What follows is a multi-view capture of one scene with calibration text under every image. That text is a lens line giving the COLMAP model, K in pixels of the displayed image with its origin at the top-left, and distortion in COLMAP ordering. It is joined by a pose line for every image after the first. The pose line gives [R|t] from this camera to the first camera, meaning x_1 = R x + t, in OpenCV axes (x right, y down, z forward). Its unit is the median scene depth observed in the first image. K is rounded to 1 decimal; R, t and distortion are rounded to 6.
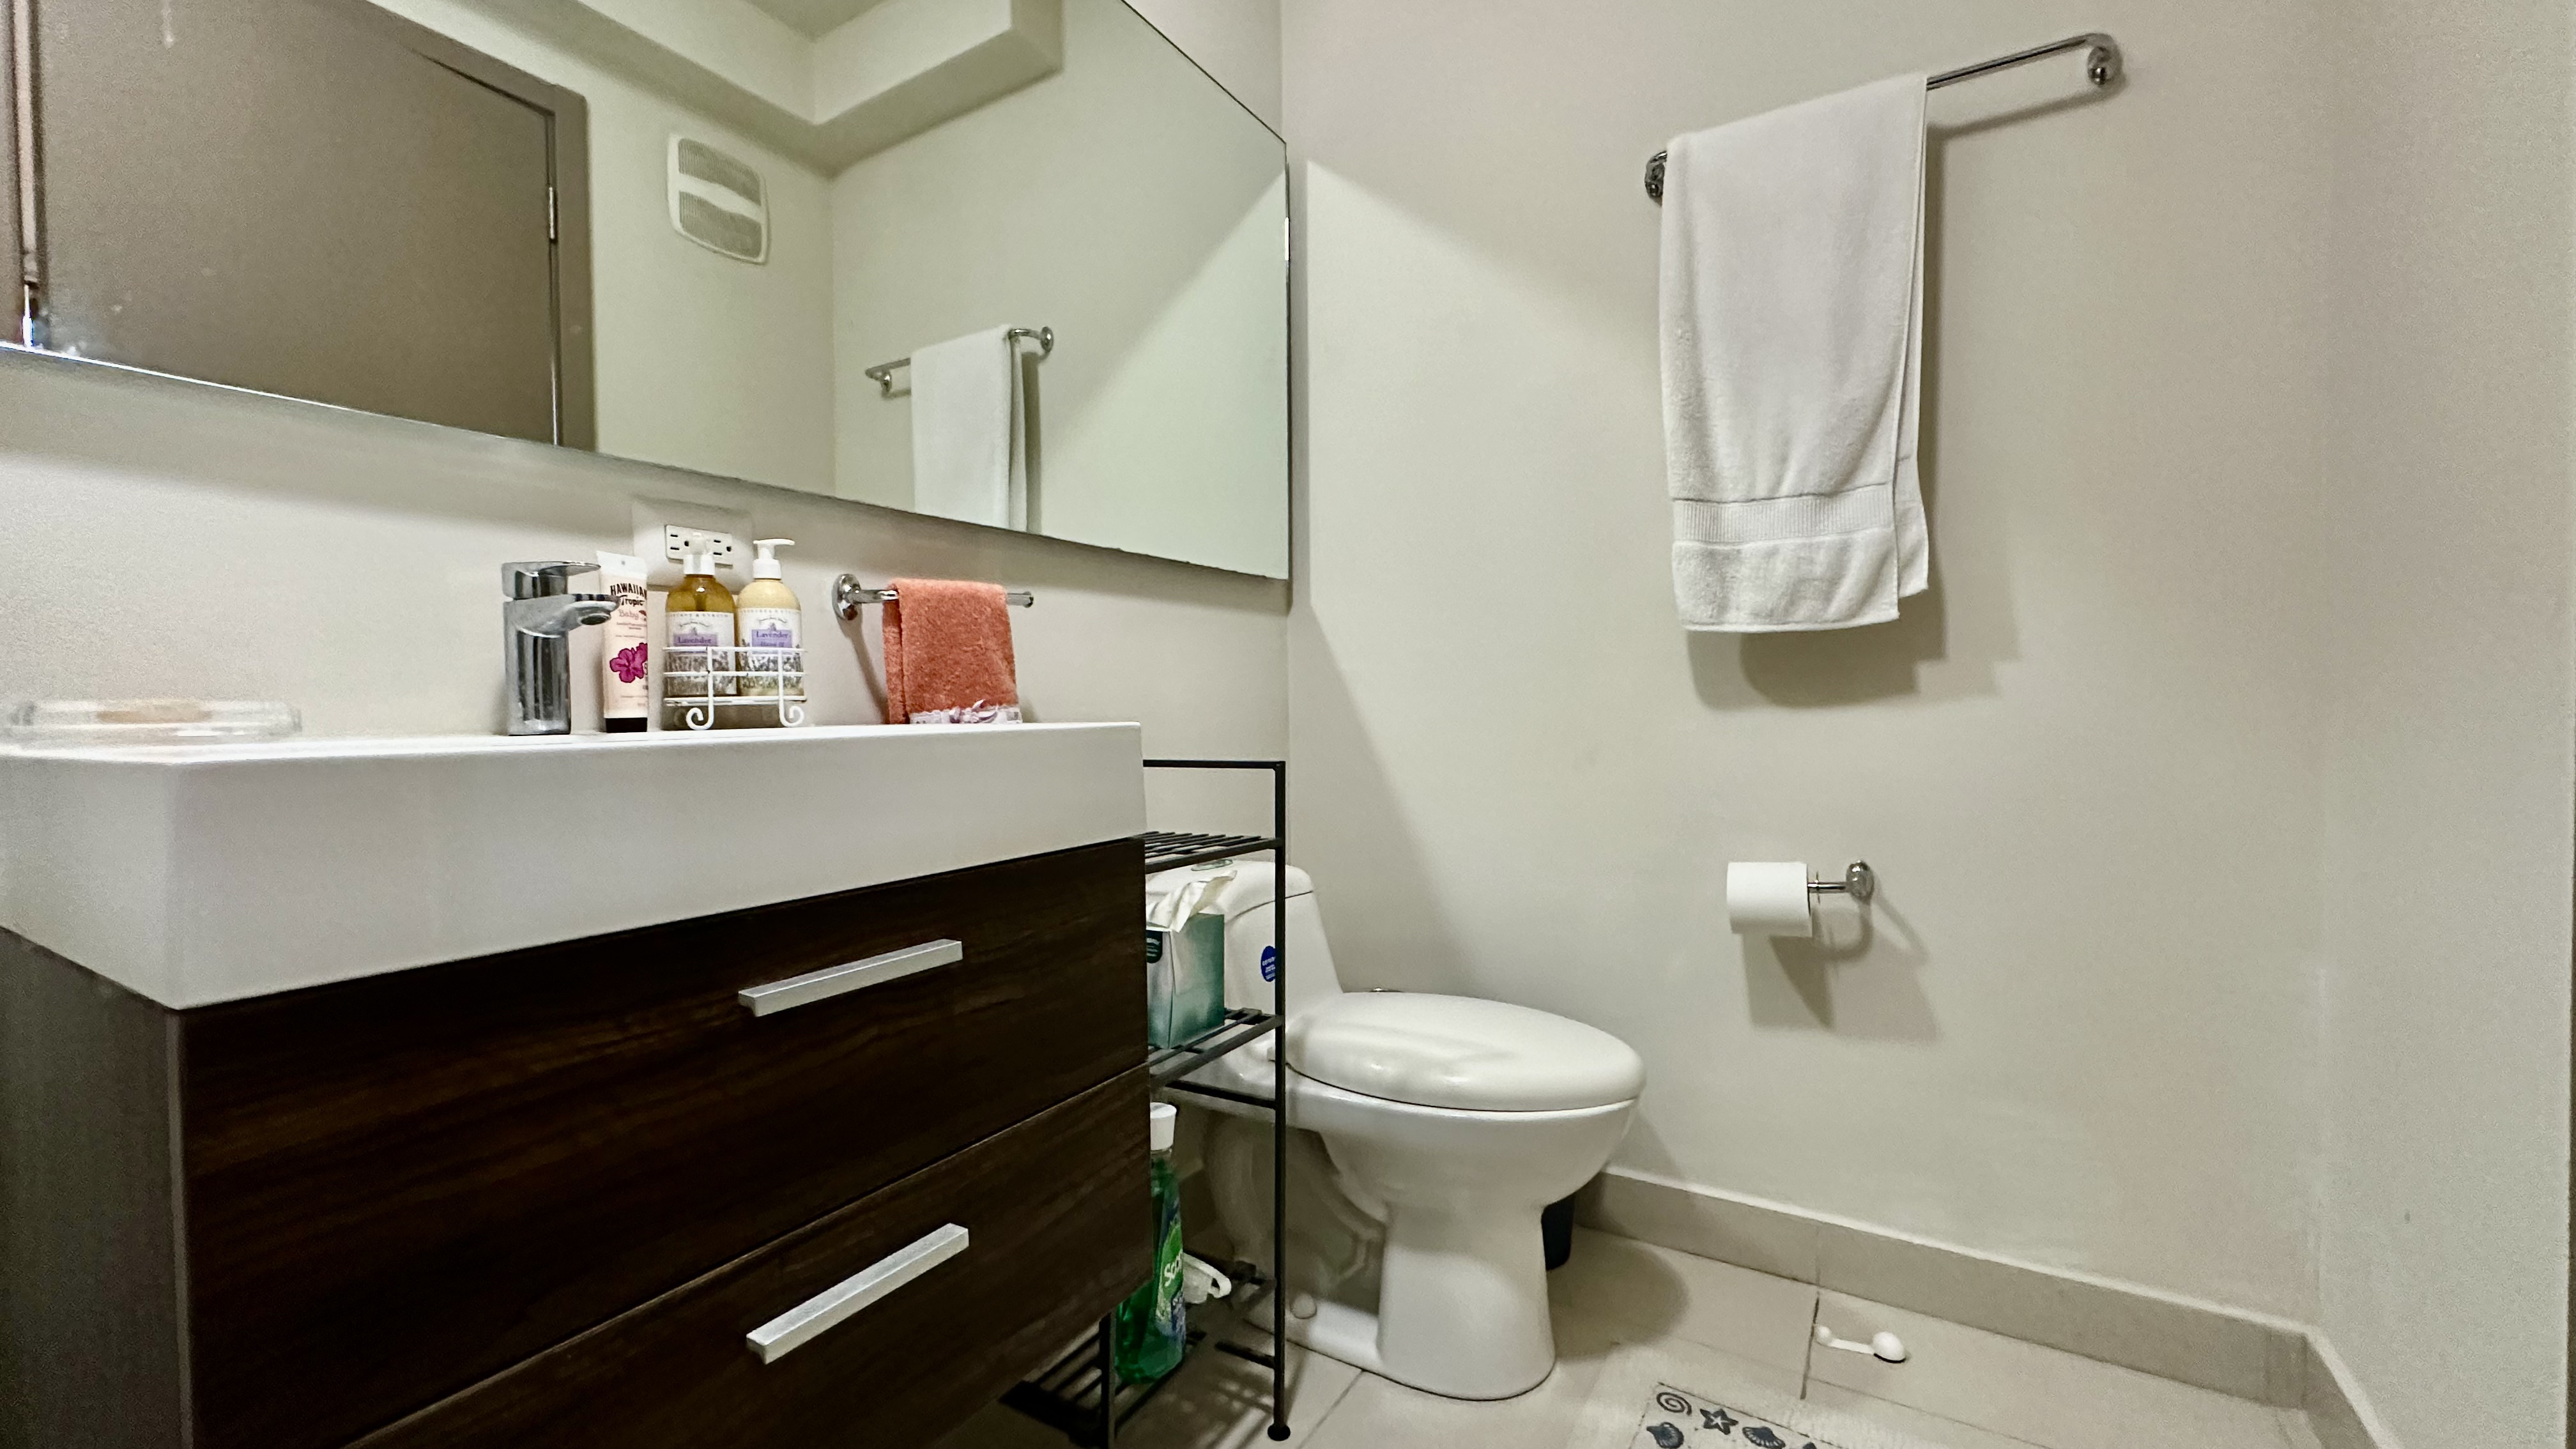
lens RADIAL K [[1026.3, 0, 1283.8], [0, 1026.3, 718.2], [0, 0, 1]] dist [0.001634, 0.000151]
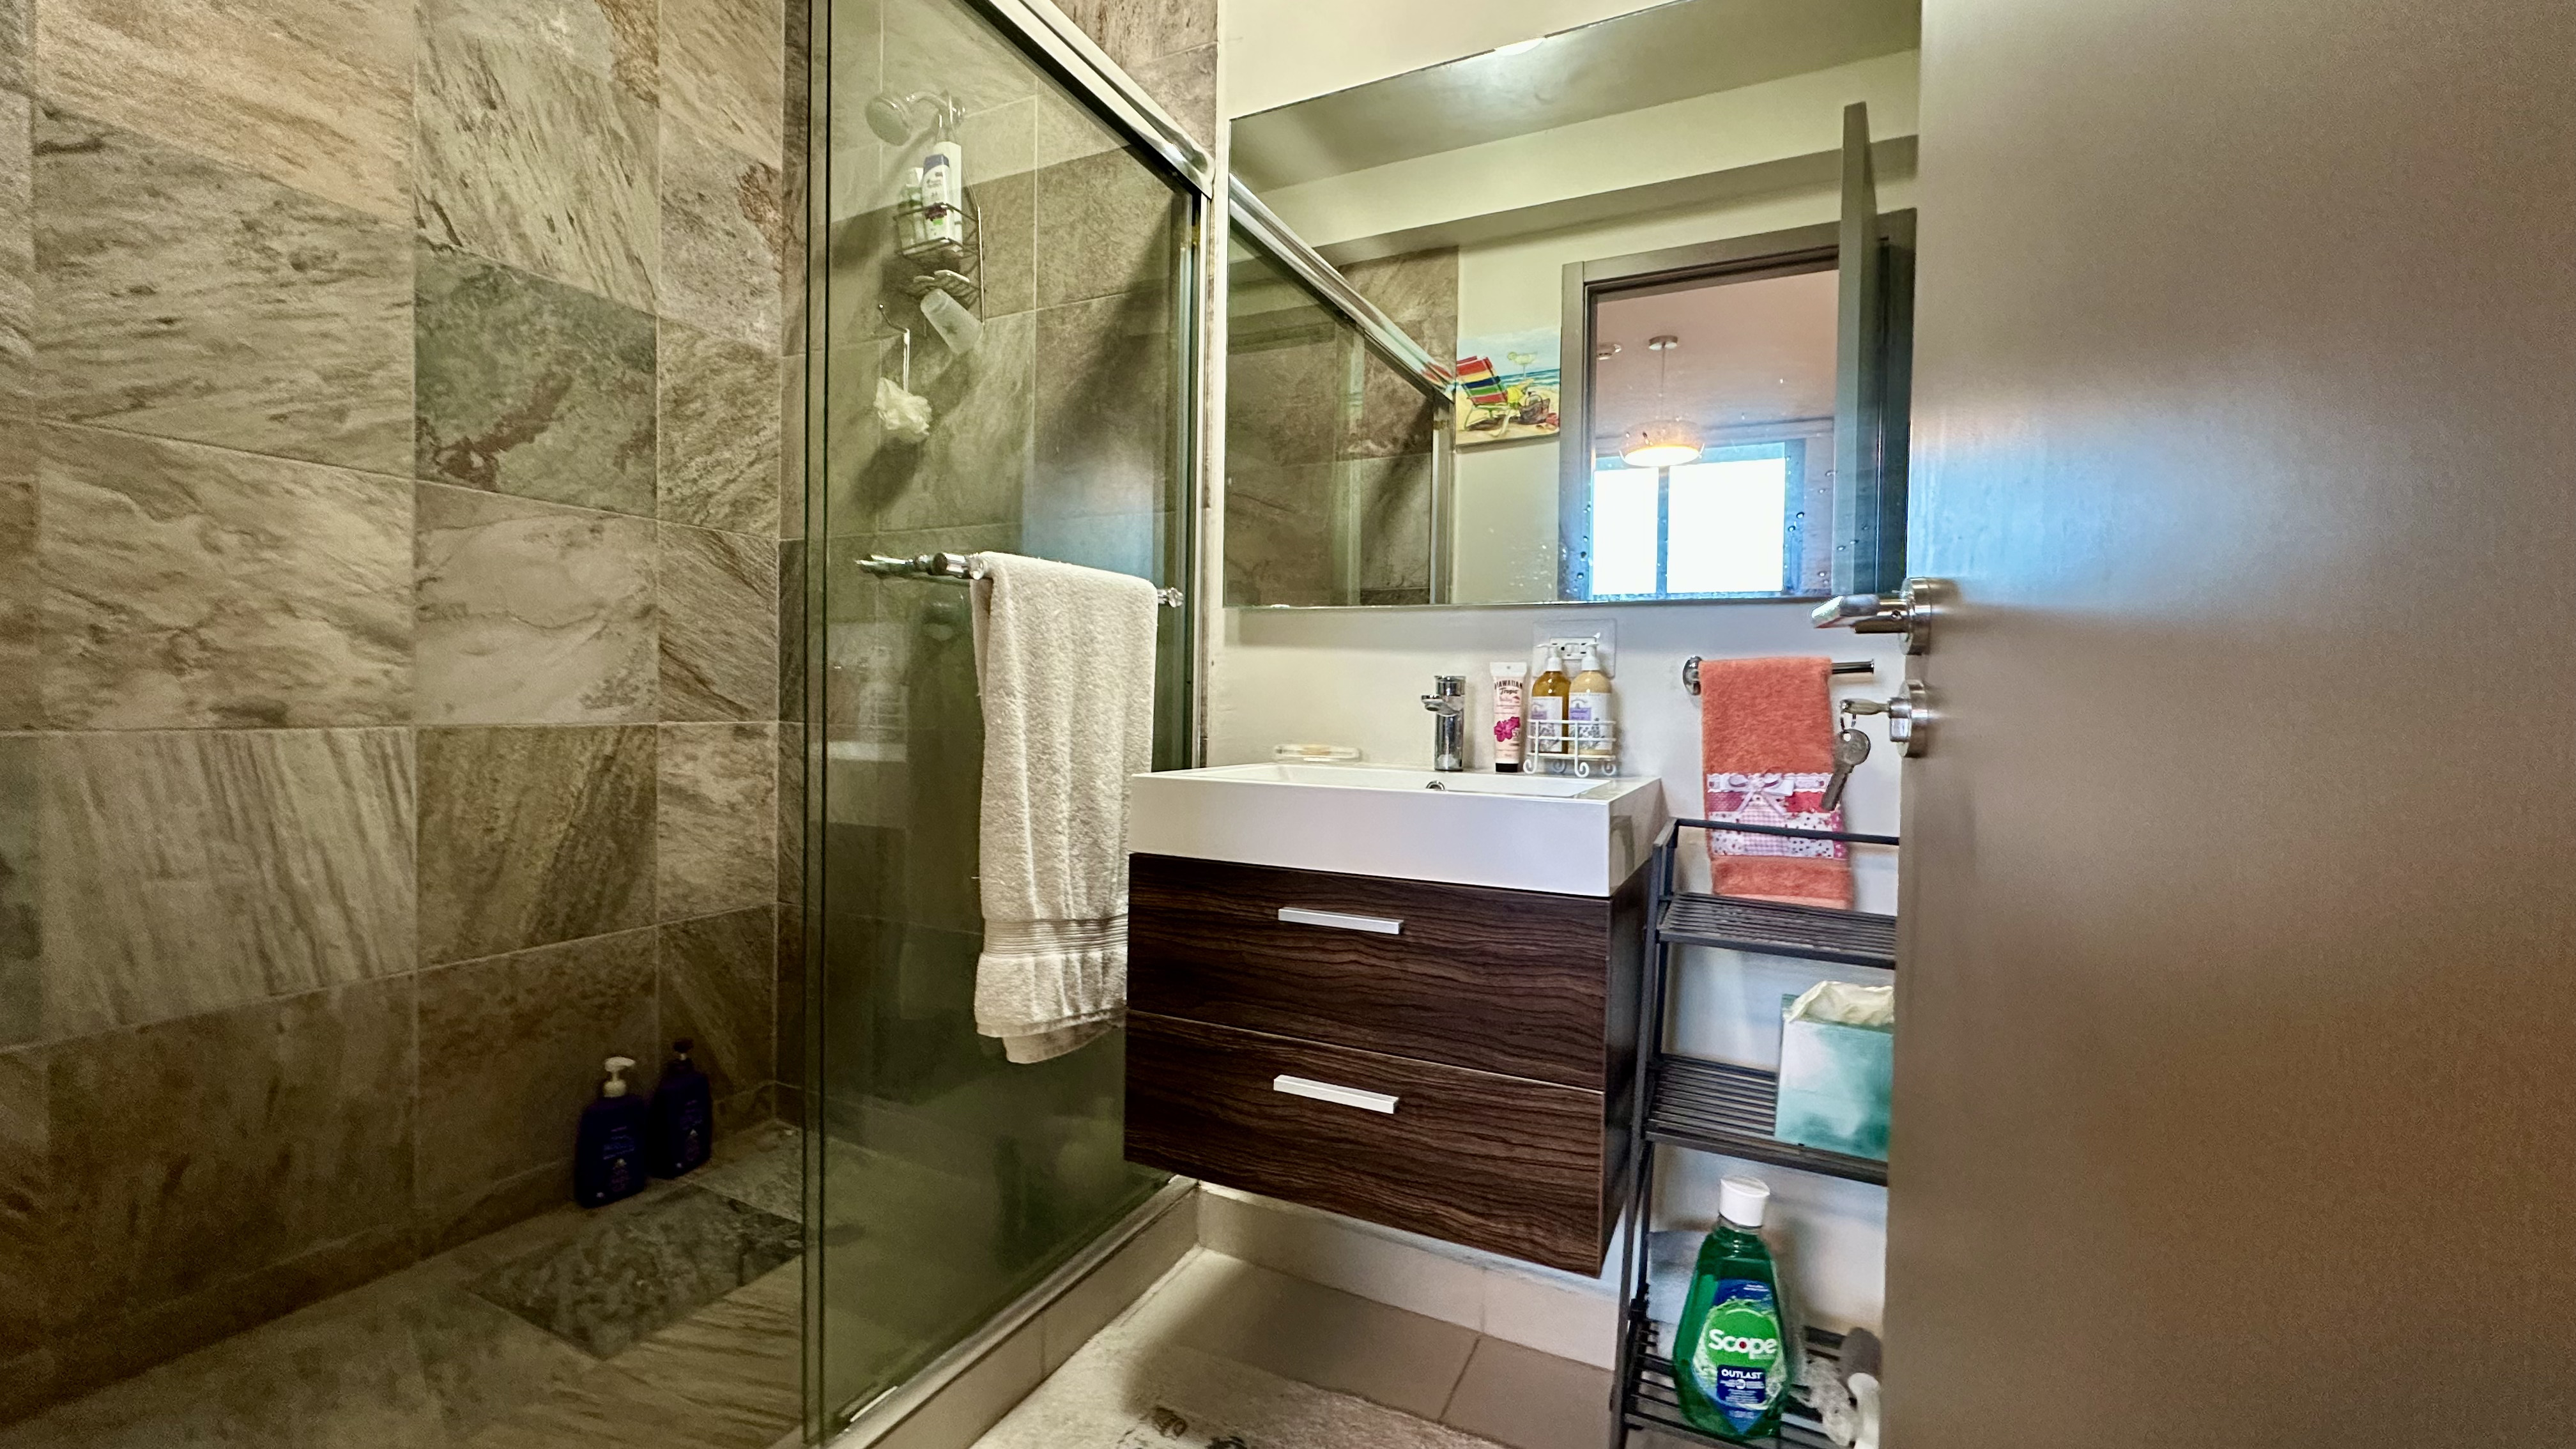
lens RADIAL K [[1026.3, 0, 1288.0], [0, 1026.3, 726.3], [0, 0, 1]] dist [0.001634, 0.000151]
pose [[0.089203, 0.033977, -0.995434, 1.050116], [-0.031301, 0.999020, 0.031295, -0.110649], [0.995522, 0.028366, 0.090179, 0.573803]]
